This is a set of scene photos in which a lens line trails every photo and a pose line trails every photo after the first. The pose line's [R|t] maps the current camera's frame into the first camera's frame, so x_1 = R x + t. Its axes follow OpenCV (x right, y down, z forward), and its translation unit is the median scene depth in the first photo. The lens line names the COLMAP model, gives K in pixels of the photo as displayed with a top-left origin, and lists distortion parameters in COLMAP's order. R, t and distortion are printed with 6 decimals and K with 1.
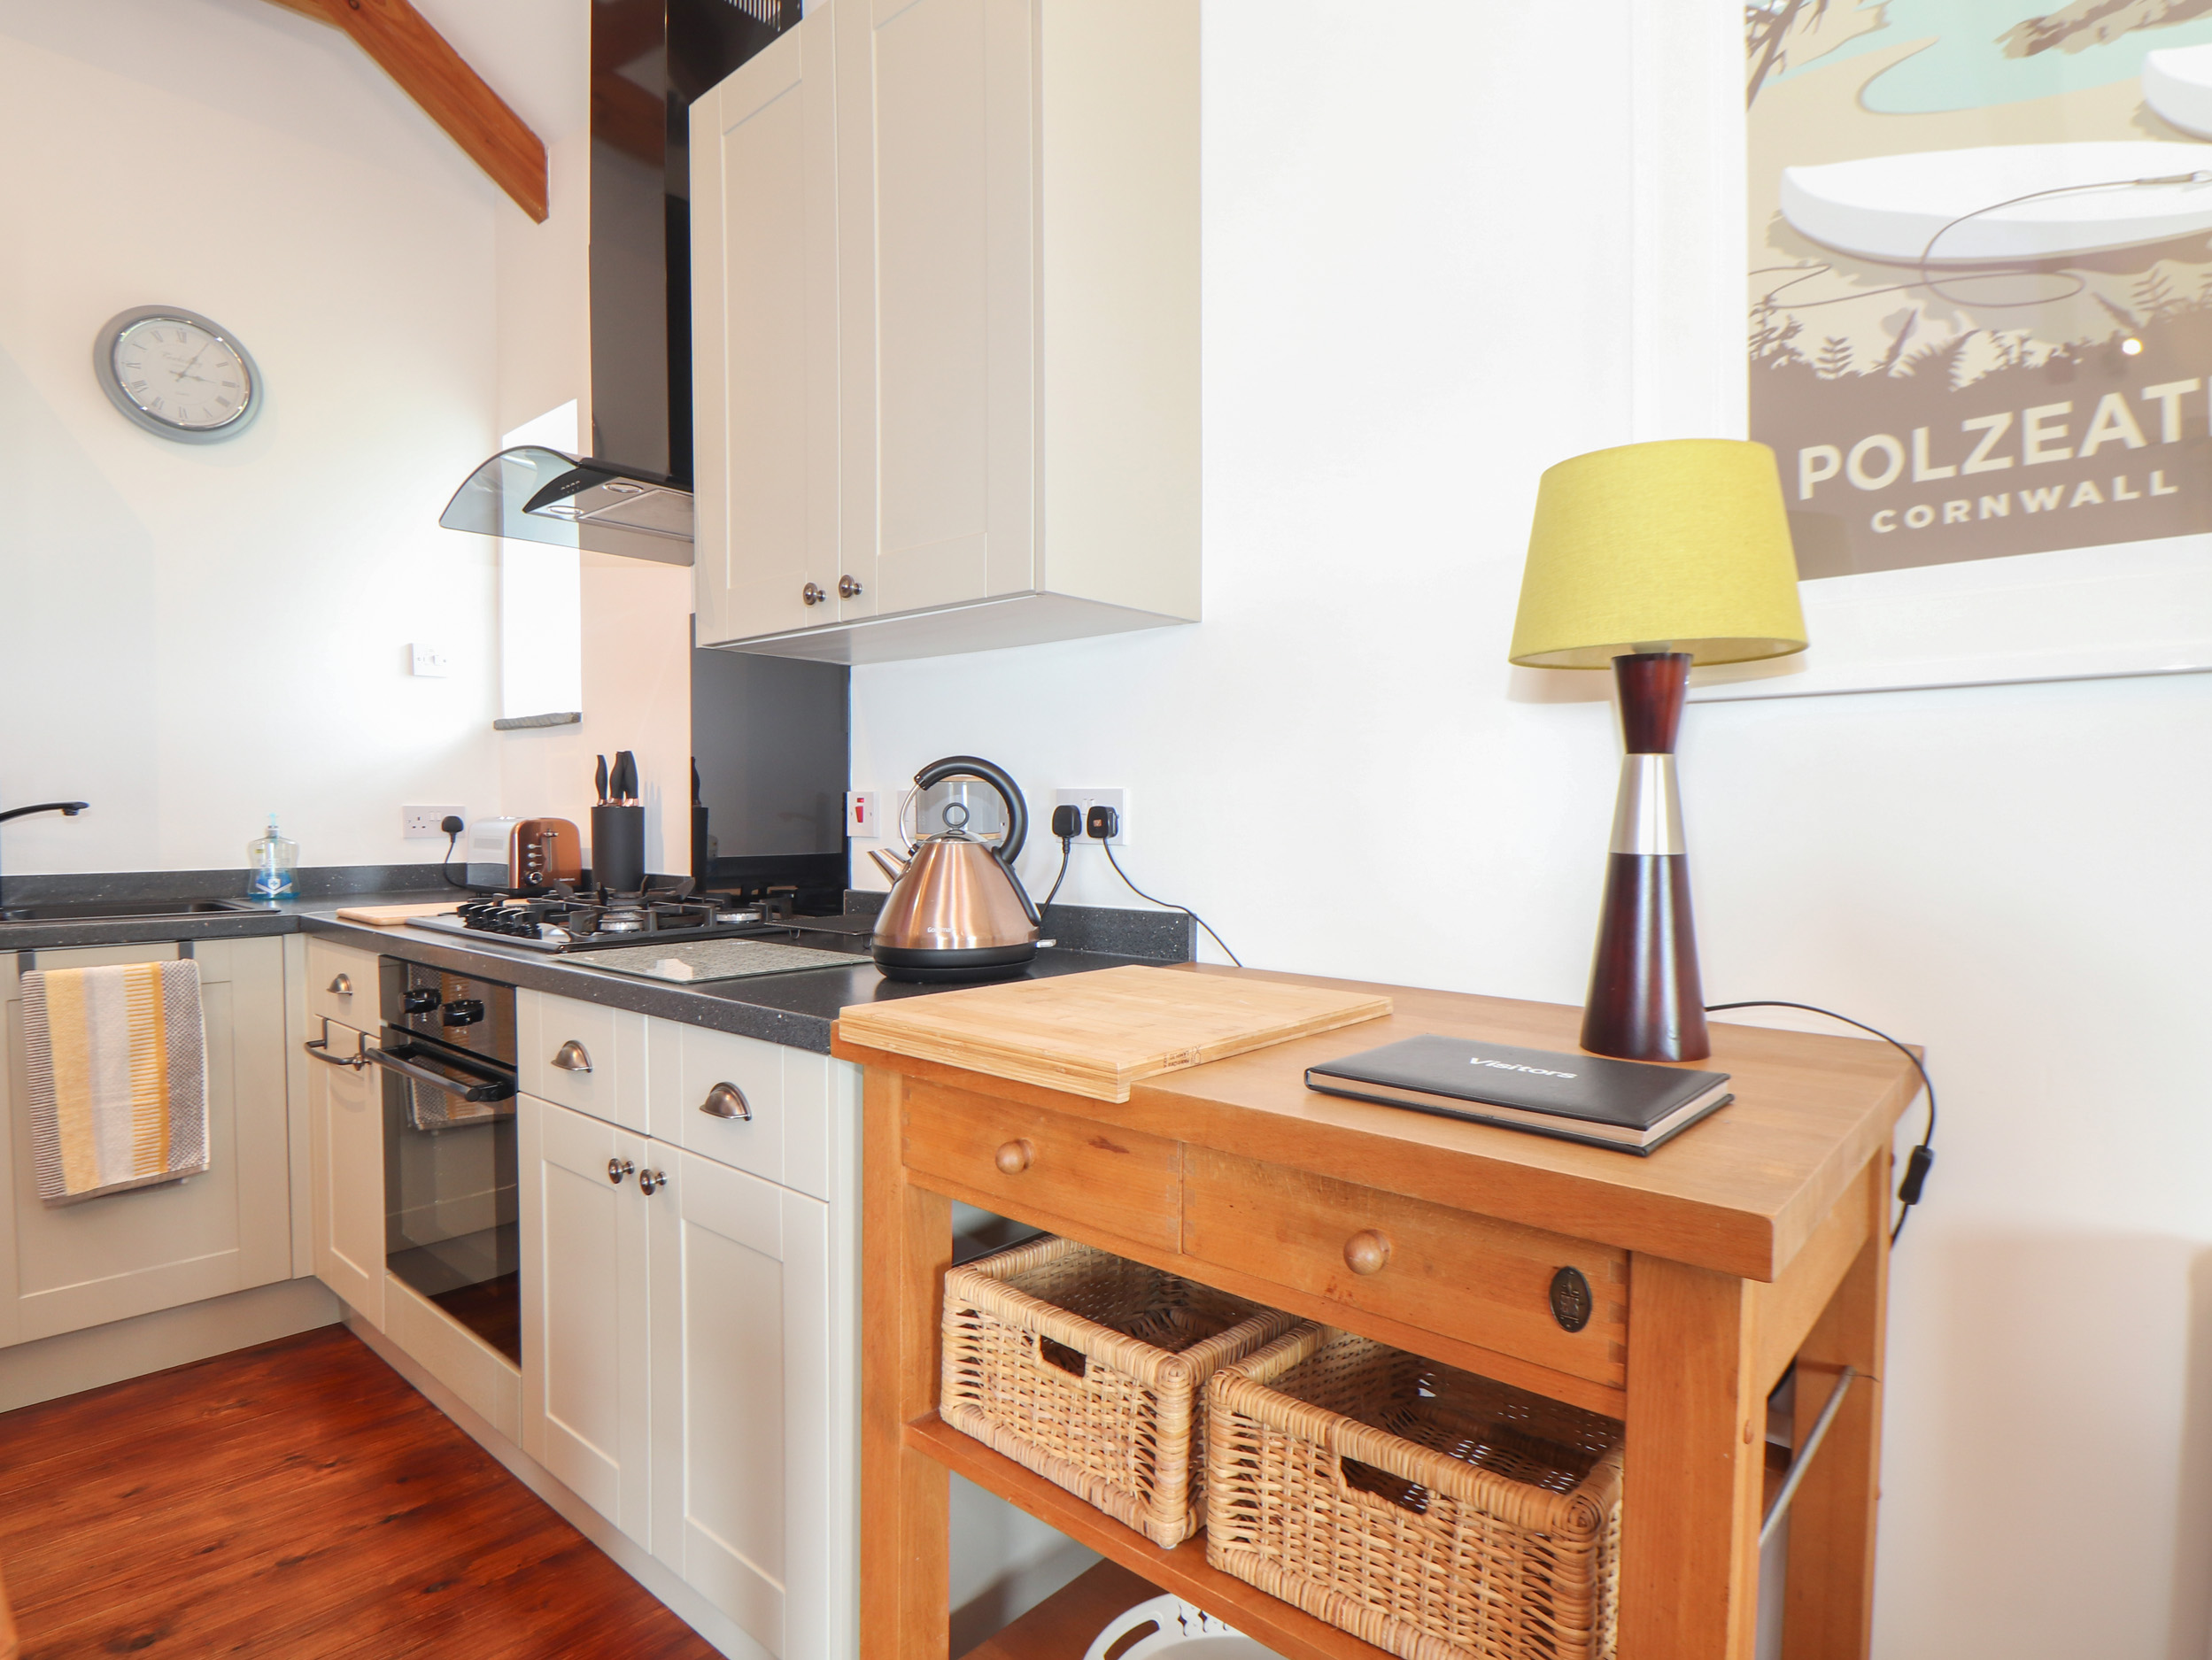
lens RADIAL K [[1187.1, 0, 1205.1], [0, 1187.1, 845.3], [0, 0, 1]] dist [-0.004987, -0.007807]
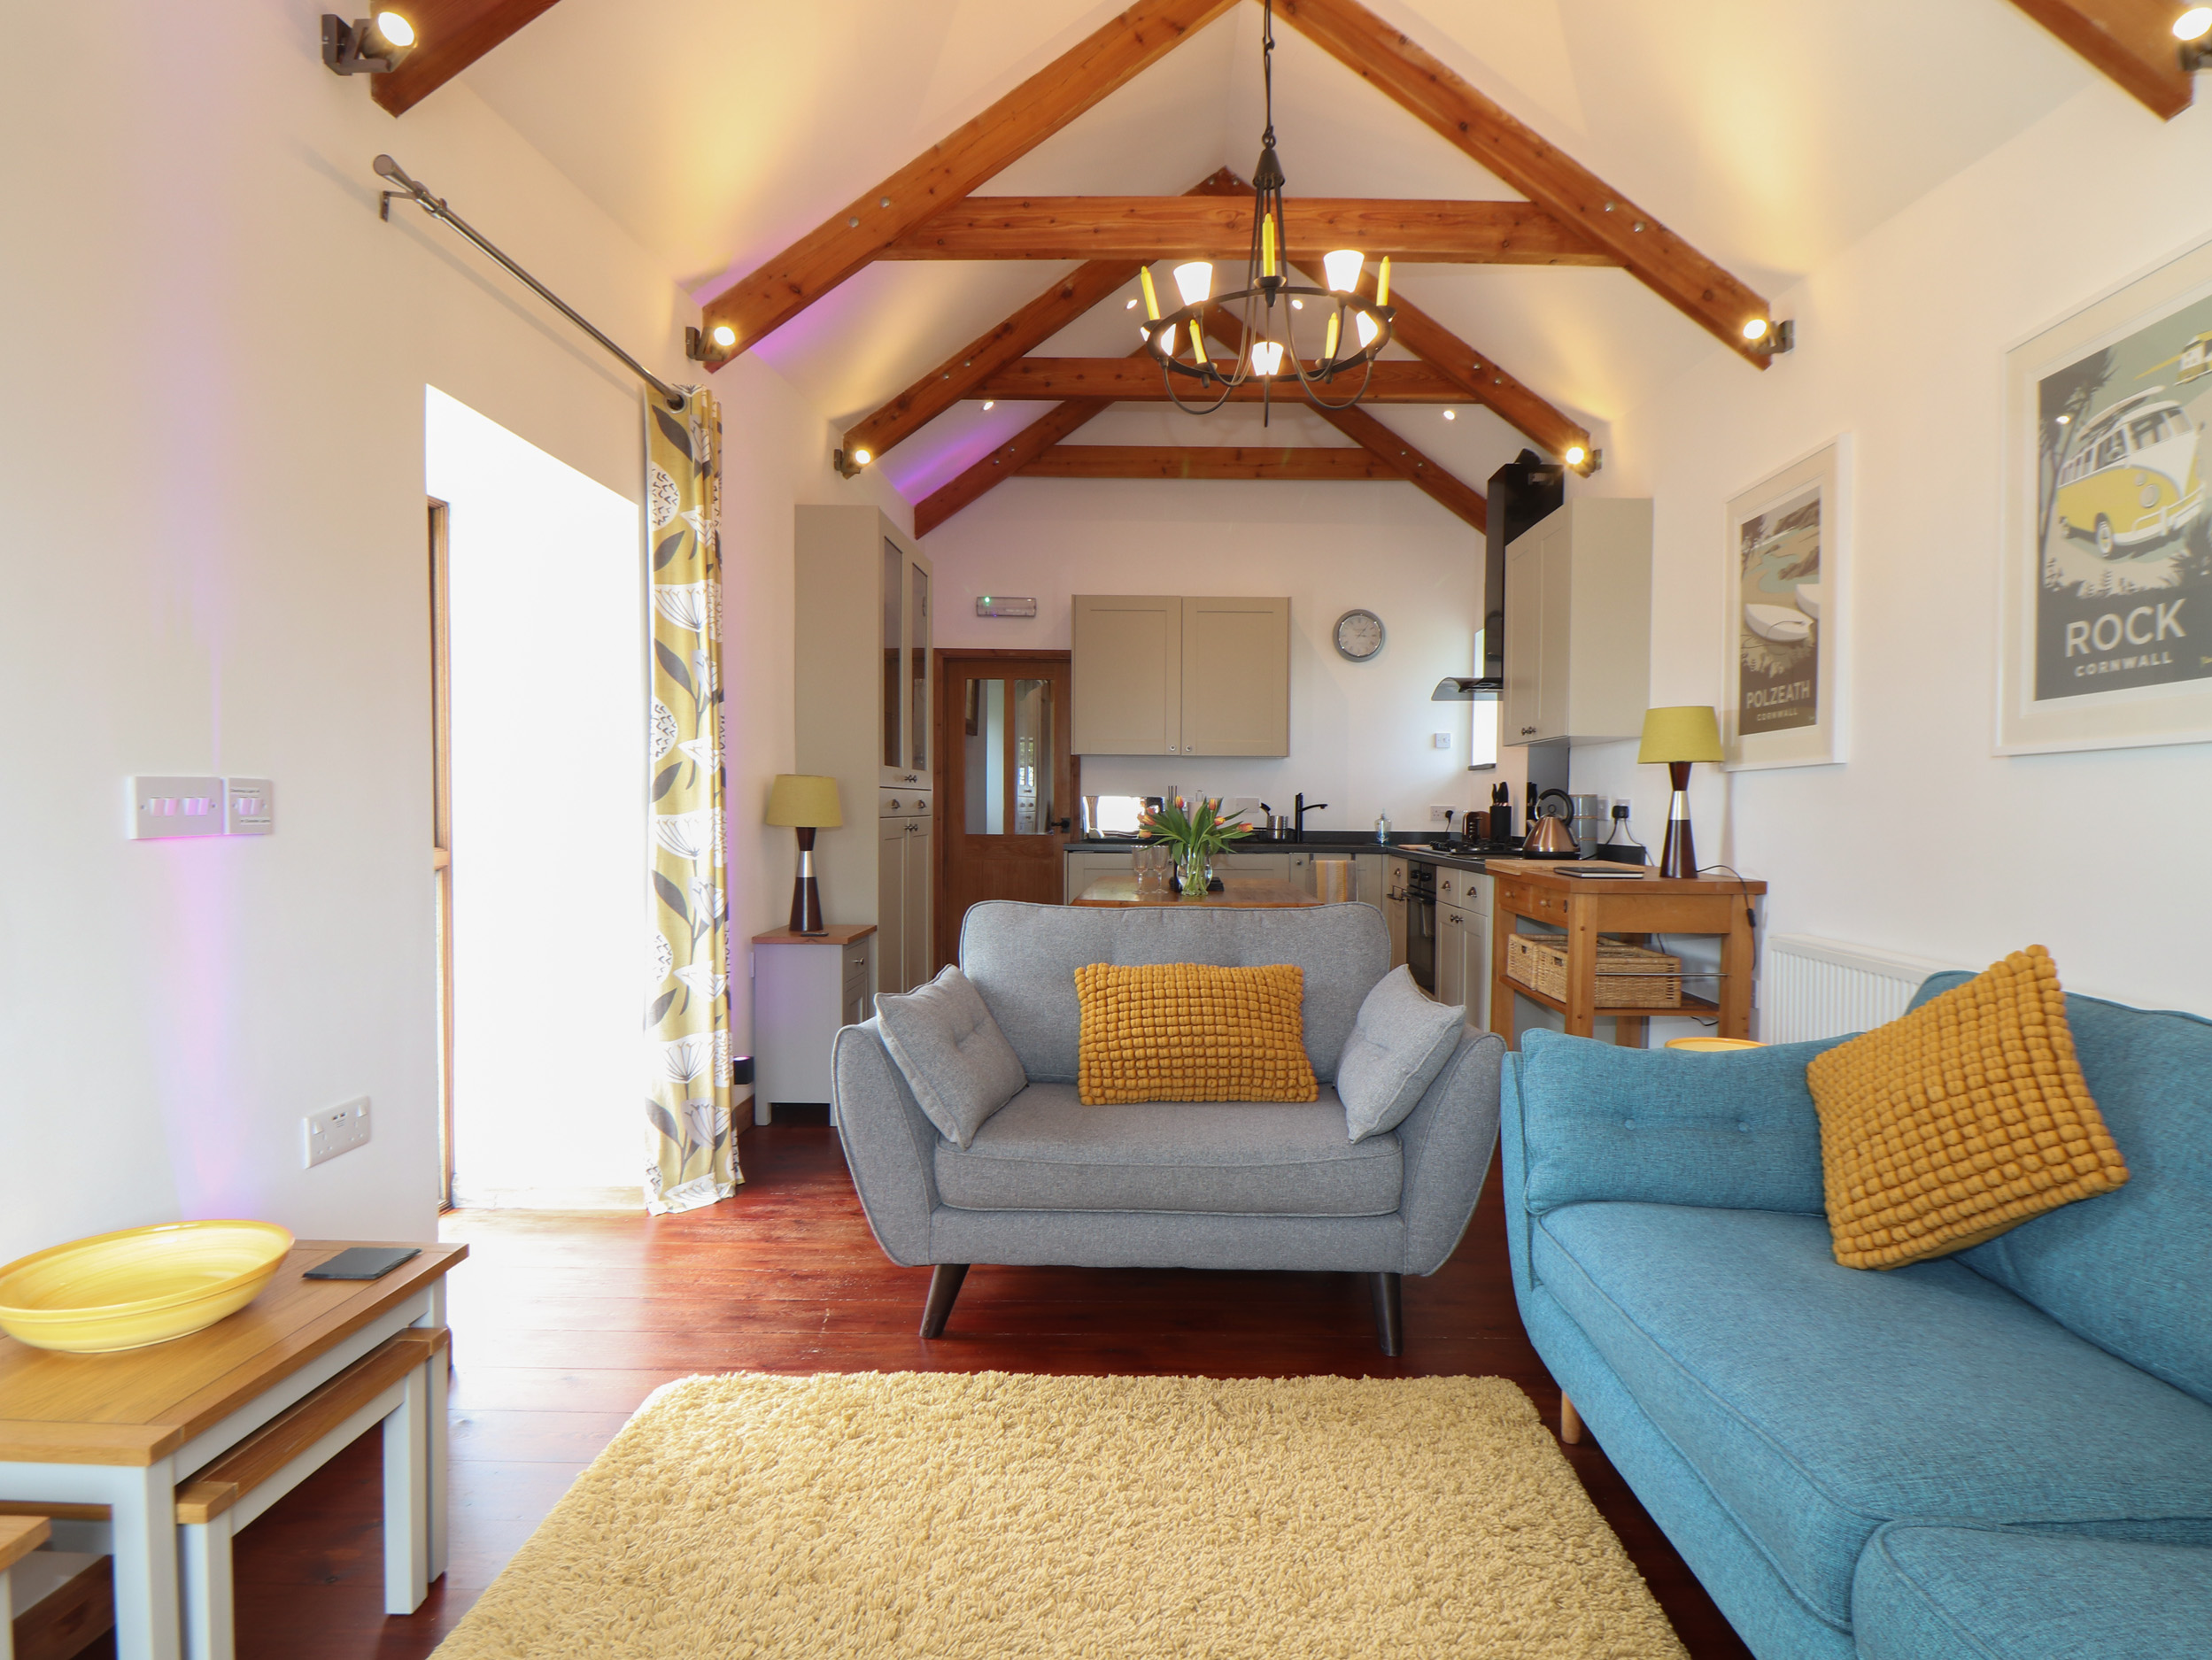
lens RADIAL K [[1187.1, 0, 1152.2], [0, 1187.1, 847.3], [0, 0, 1]] dist [-0.004987, -0.007807]
pose [[0.630471, 0.029385, -0.775657, 1.105566], [-0.028199, 0.999491, 0.014944, 0.041380], [0.775701, 0.012451, 0.630978, -1.248049]]
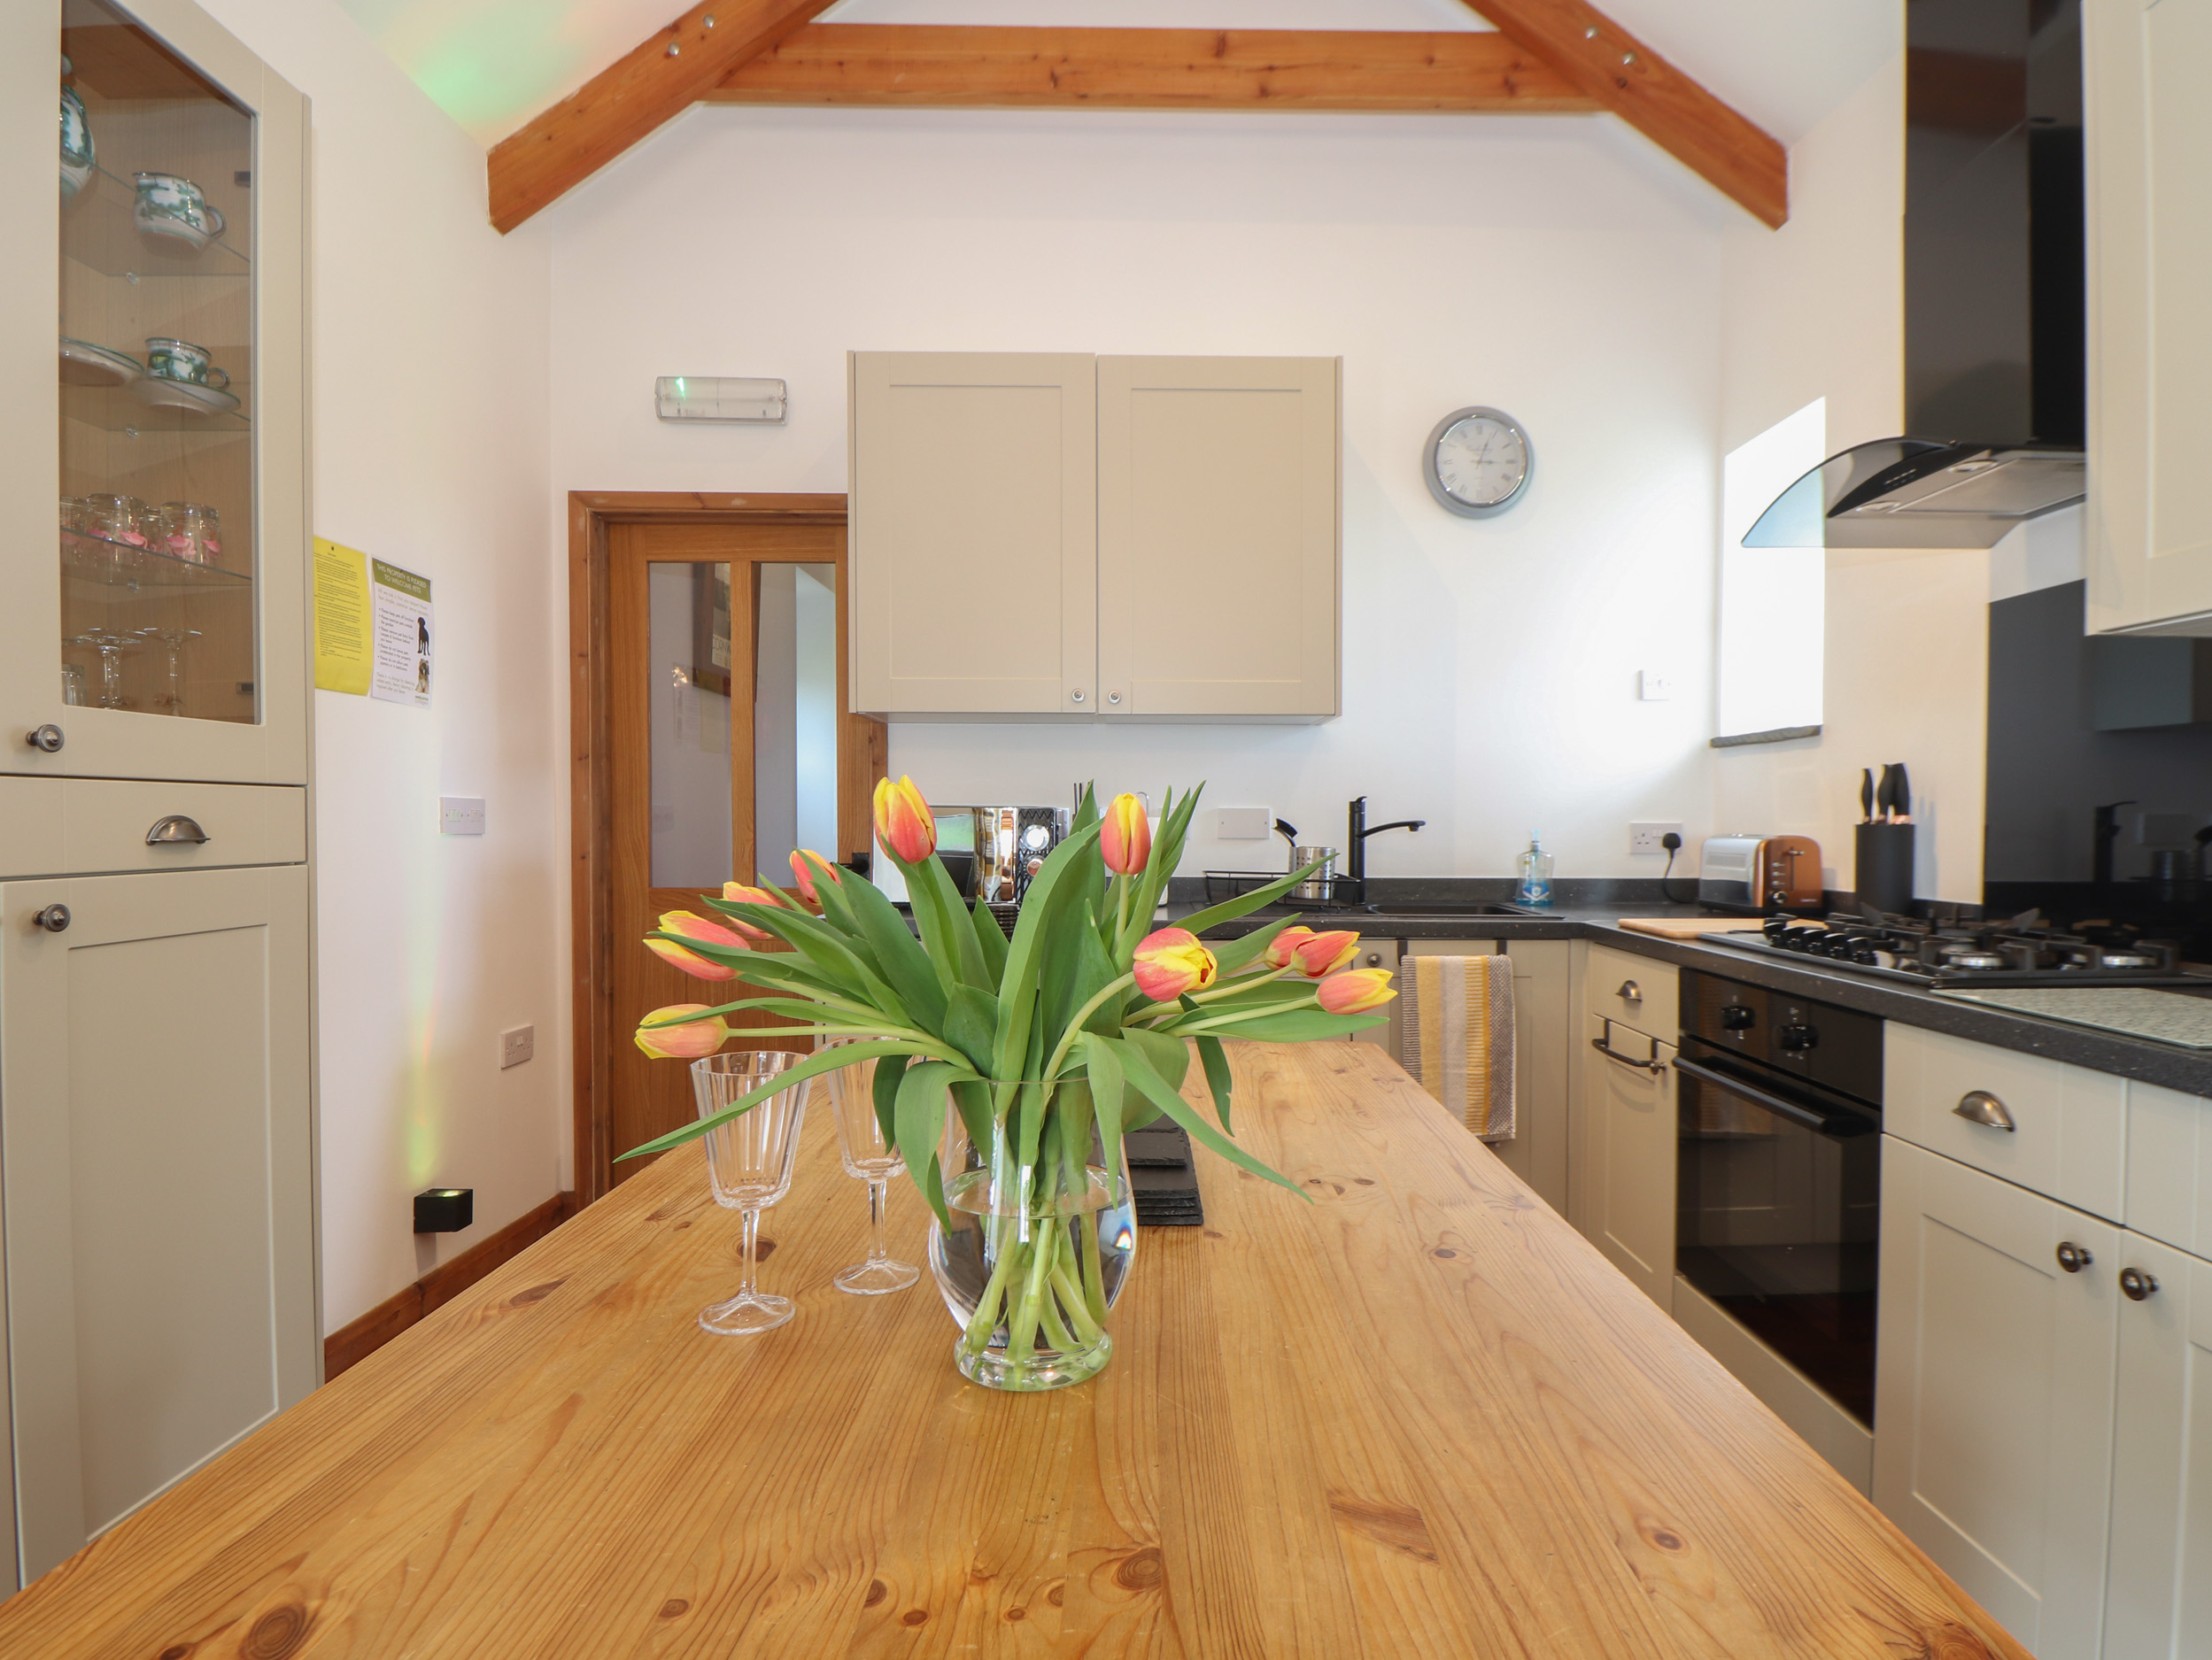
lens RADIAL K [[1187.1, 0, 1160.4], [0, 1187.1, 848.0], [0, 0, 1]] dist [-0.004987, -0.007807]
pose [[0.657983, 0.014686, -0.752890, -0.224201], [-0.022013, 0.999758, 0.000264, -0.002436], [0.752711, 0.016400, 0.658146, -0.036478]]
